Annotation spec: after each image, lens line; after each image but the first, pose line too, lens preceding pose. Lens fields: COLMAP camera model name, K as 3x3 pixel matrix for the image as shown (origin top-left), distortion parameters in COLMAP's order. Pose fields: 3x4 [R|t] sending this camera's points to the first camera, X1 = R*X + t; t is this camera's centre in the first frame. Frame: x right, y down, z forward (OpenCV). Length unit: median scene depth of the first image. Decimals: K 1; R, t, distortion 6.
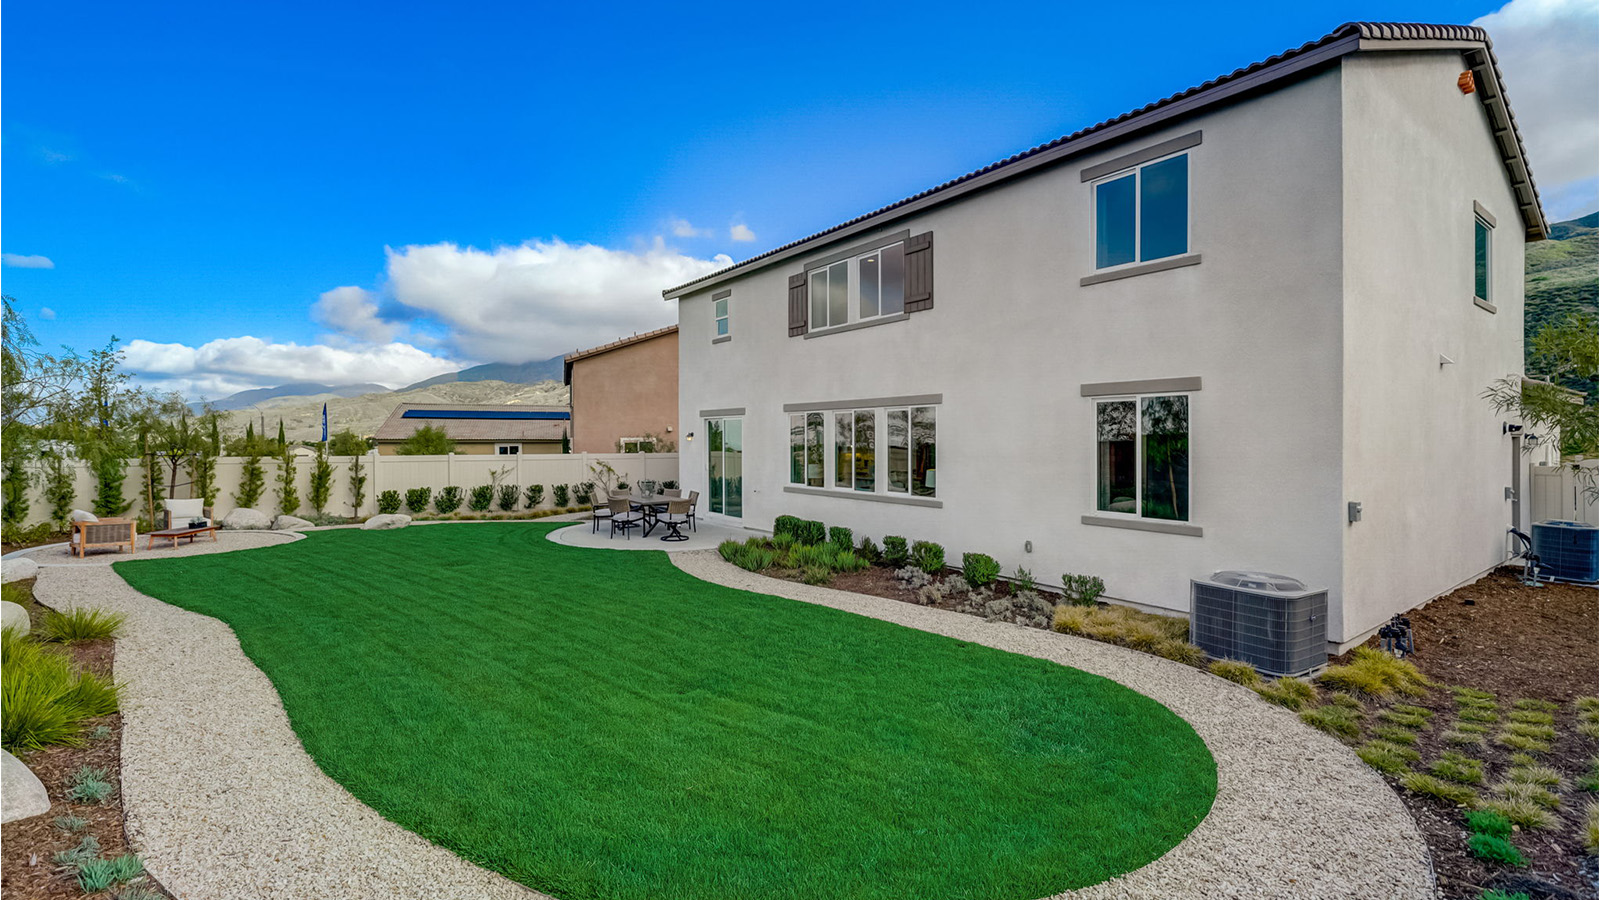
lens RADIAL K [[647.8, 0, 800.0], [0, 647.8, 450.0], [0, 0, 1]] dist [-0.000640, 0.000028]
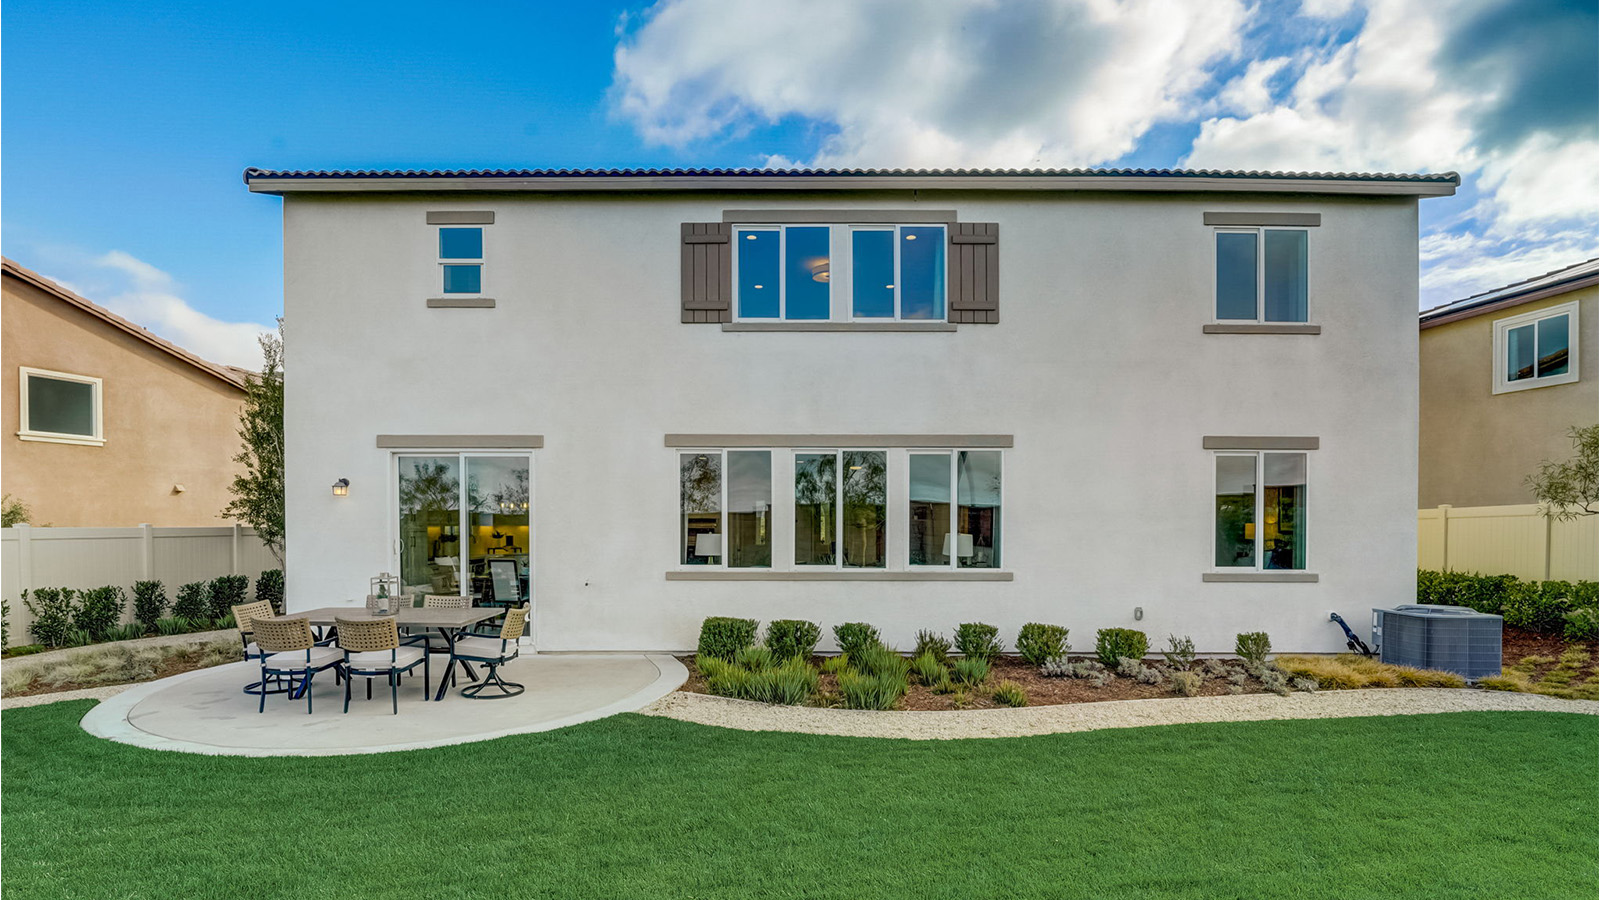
lens RADIAL K [[647.8, 0, 798.5], [0, 647.8, 506.3], [0, 0, 1]] dist [-0.014593, 0.000013]
pose [[0.623077, -0.016642, 0.781984, -0.539527], [0.010995, 0.999861, 0.012517, -0.013023], [-0.782083, 0.000799, 0.623173, 0.690126]]
